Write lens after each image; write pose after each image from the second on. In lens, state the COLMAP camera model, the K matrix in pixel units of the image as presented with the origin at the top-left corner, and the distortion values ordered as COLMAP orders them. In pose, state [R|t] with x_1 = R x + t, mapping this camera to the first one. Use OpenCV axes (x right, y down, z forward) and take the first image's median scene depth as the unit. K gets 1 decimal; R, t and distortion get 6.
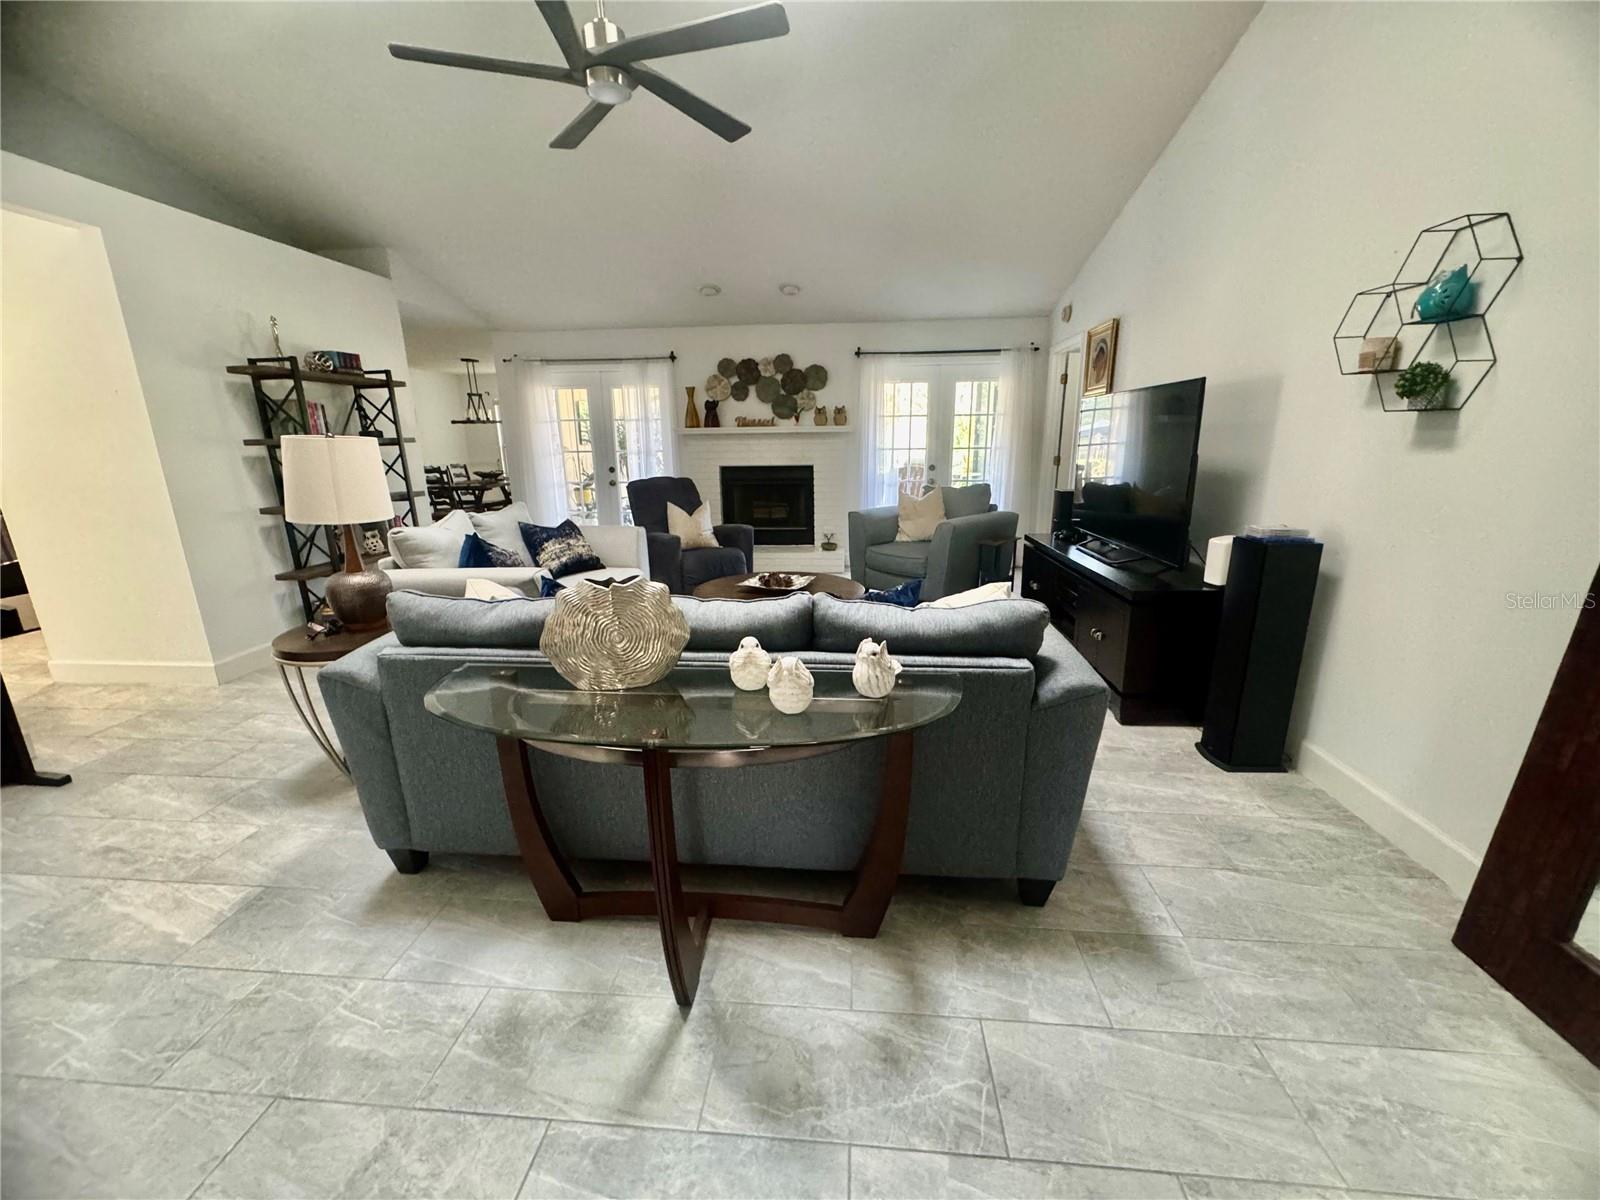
lens RADIAL K [[636.0, 0, 809.8], [0, 636.0, 597.2], [0, 0, 1]] dist [-0.000122, -0.000089]
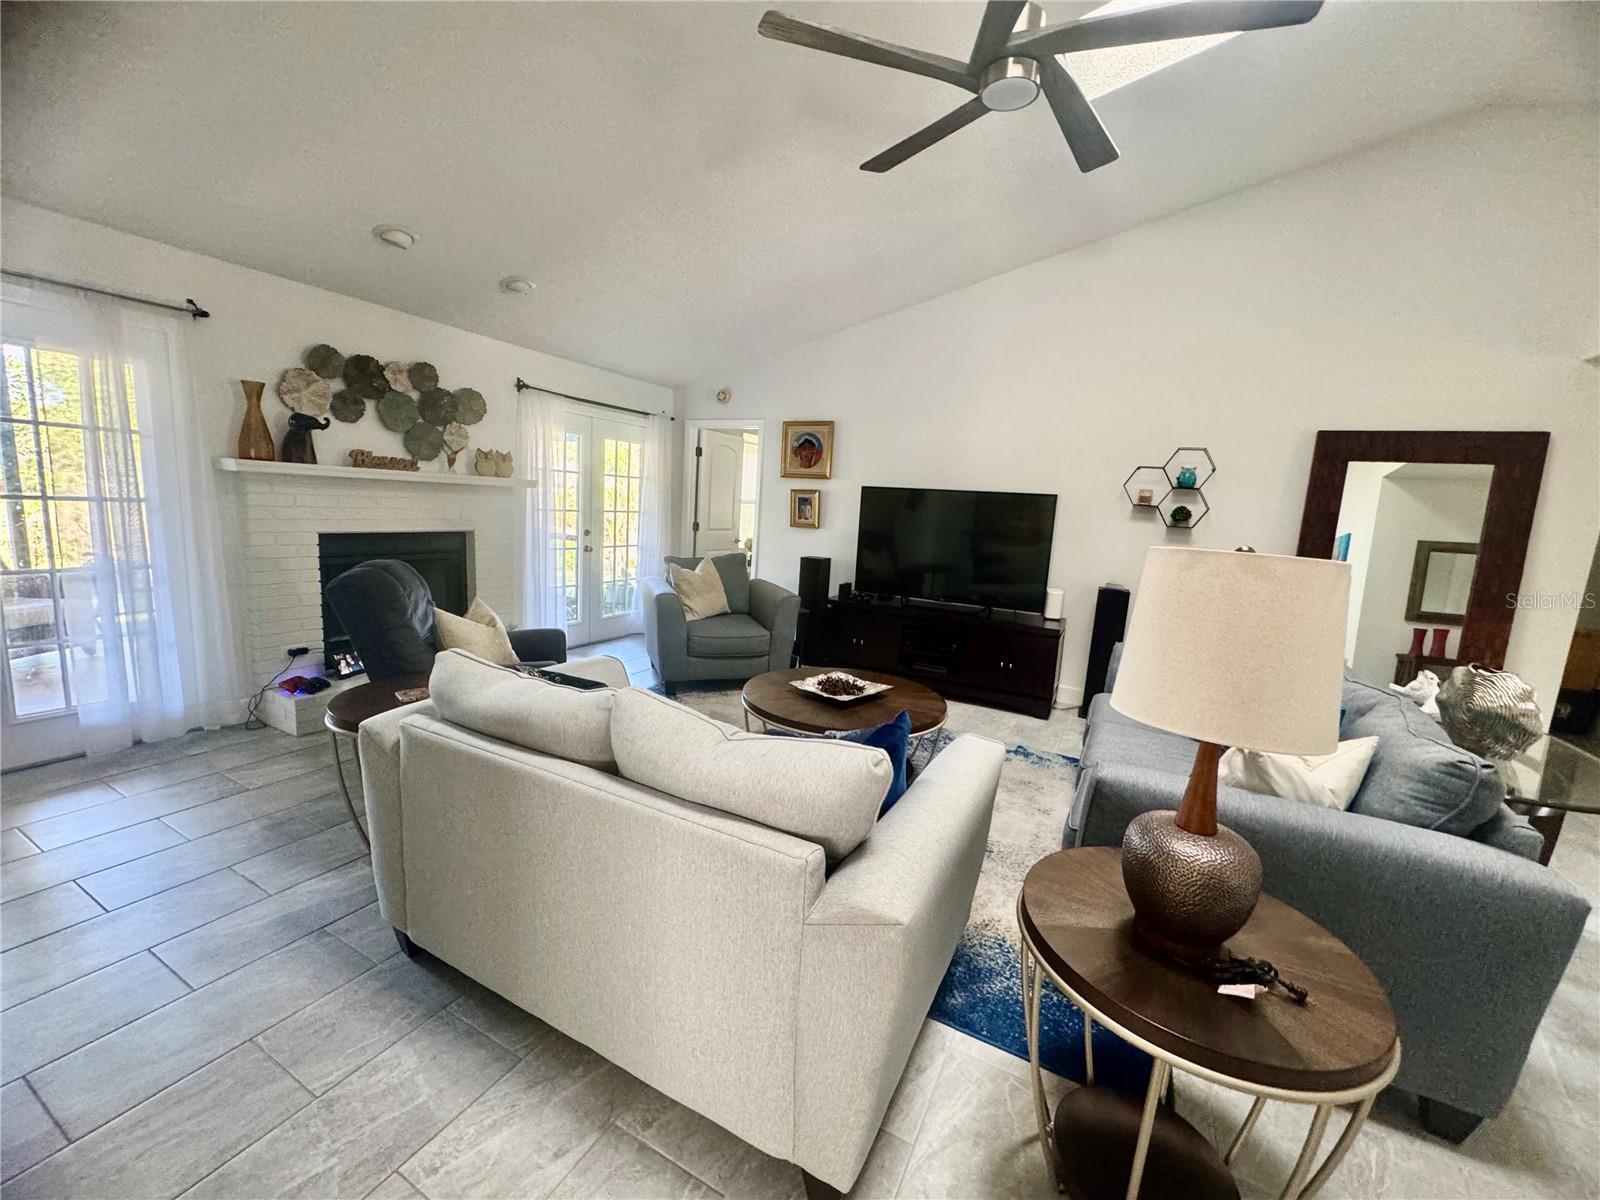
lens RADIAL K [[636.0, 0, 809.8], [0, 636.0, 597.2], [0, 0, 1]] dist [-0.000122, -0.000089]
pose [[0.380911, -0.101468, 0.919027, -0.503773], [0.159237, 0.986308, 0.042897, -0.109395], [-0.910797, 0.130003, 0.391853, 0.411398]]
